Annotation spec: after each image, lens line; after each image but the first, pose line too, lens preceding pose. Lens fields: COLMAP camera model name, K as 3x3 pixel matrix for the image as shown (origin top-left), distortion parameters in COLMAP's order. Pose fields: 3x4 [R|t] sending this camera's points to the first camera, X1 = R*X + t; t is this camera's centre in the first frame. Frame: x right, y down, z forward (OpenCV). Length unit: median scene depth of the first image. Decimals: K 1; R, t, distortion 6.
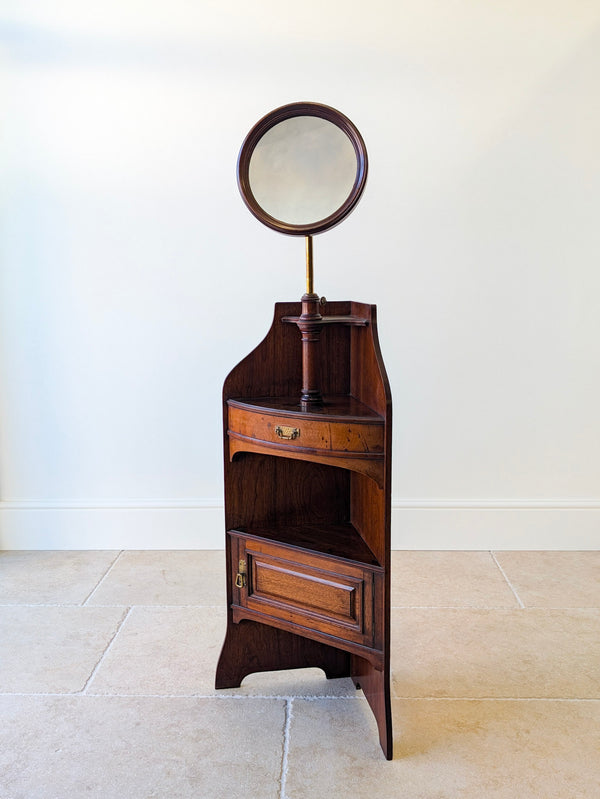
lens RADIAL K [[735.8, 0, 301.1], [0, 735.8, 375.7], [0, 0, 1]] dist [-0.006265, -0.012142]
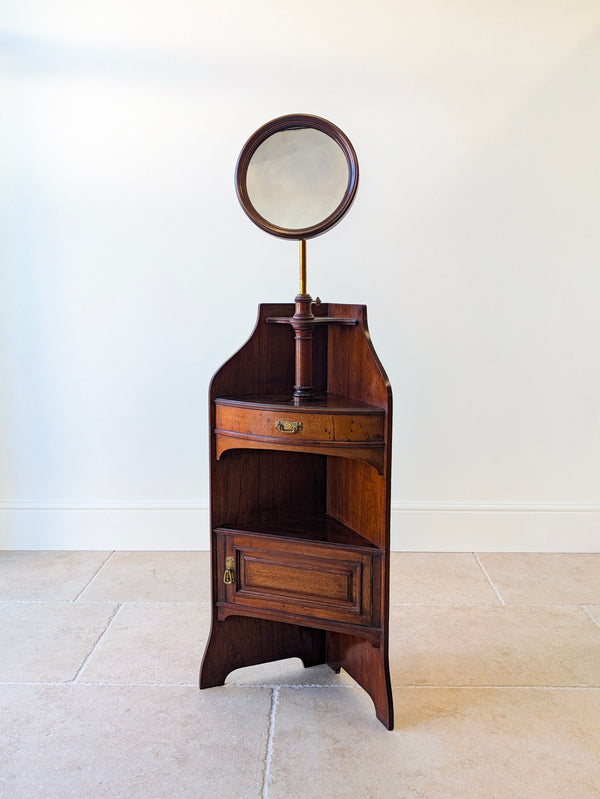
lens RADIAL K [[735.8, 0, 301.1], [0, 735.8, 375.7], [0, 0, 1]] dist [-0.006265, -0.012142]
pose [[0.972666, -0.016906, 0.231593, -0.220498], [0.022725, 0.999489, -0.022482, 0.026474], [-0.231094, 0.027131, 0.972553, -0.019138]]
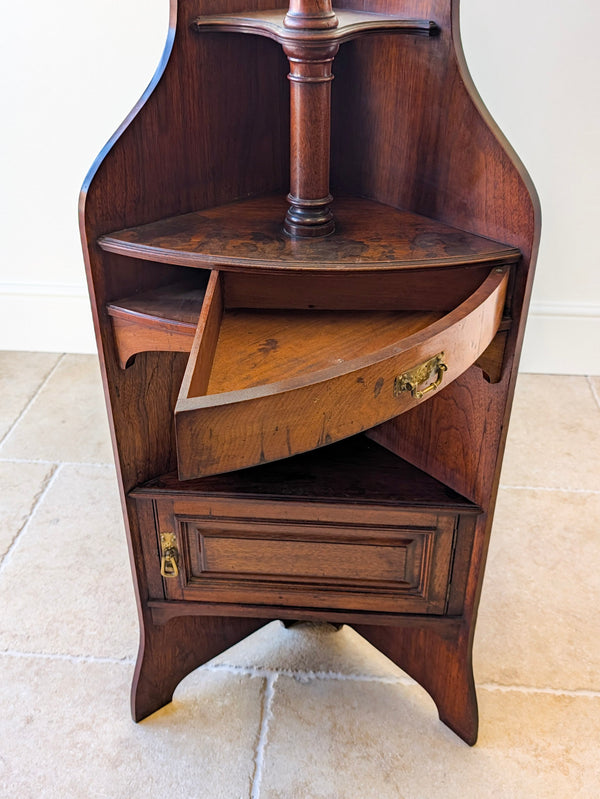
lens RADIAL K [[801.2, 0, 303.4], [0, 801.2, 423.7], [0, 0, 1]] dist [0.120550, -0.424197]
pose [[0.858720, -0.272227, 0.434156, -0.231688], [0.063933, 0.897520, 0.436316, -0.068599], [-0.508441, -0.346917, 0.788123, 0.532858]]
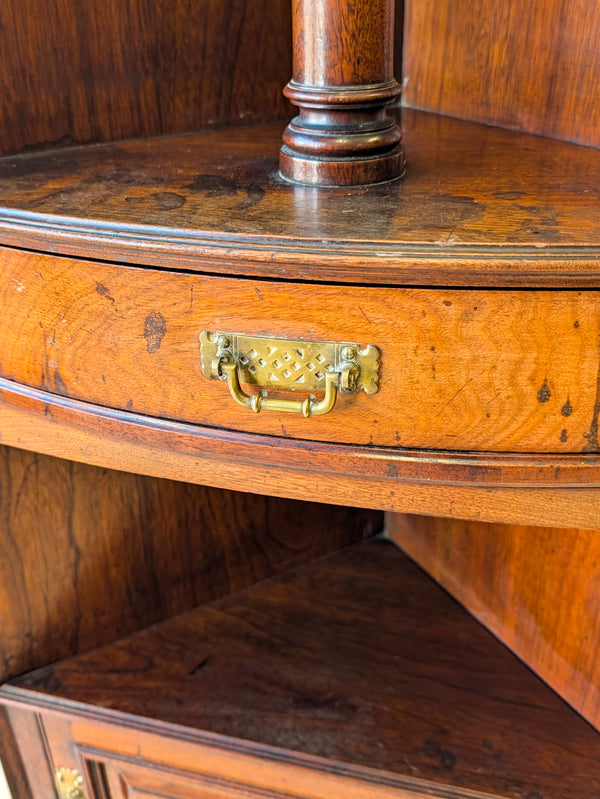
lens RADIAL K [[814.9, 0, 300.0], [0, 814.9, 399.5], [0, 0, 1]] dist [-0.015622, -0.032191]
pose [[0.938843, -0.178111, 0.294704, -0.063840], [0.062770, 0.930019, 0.362110, 0.017263], [-0.338576, -0.321466, 0.884322, 0.765059]]
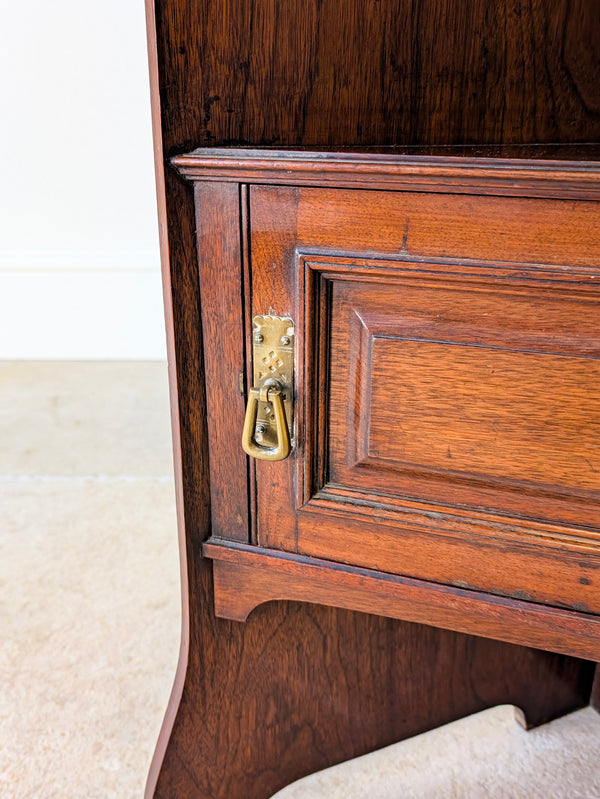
lens RADIAL K [[773.8, 0, 291.6], [0, 773.8, 399.3], [0, 0, 1]] dist [0.139435, -0.441922]
pose [[0.968715, -0.084657, 0.233289, -0.125104], [0.028264, 0.971538, 0.235189, 0.231152], [-0.246560, -0.221238, 0.943537, 0.831323]]
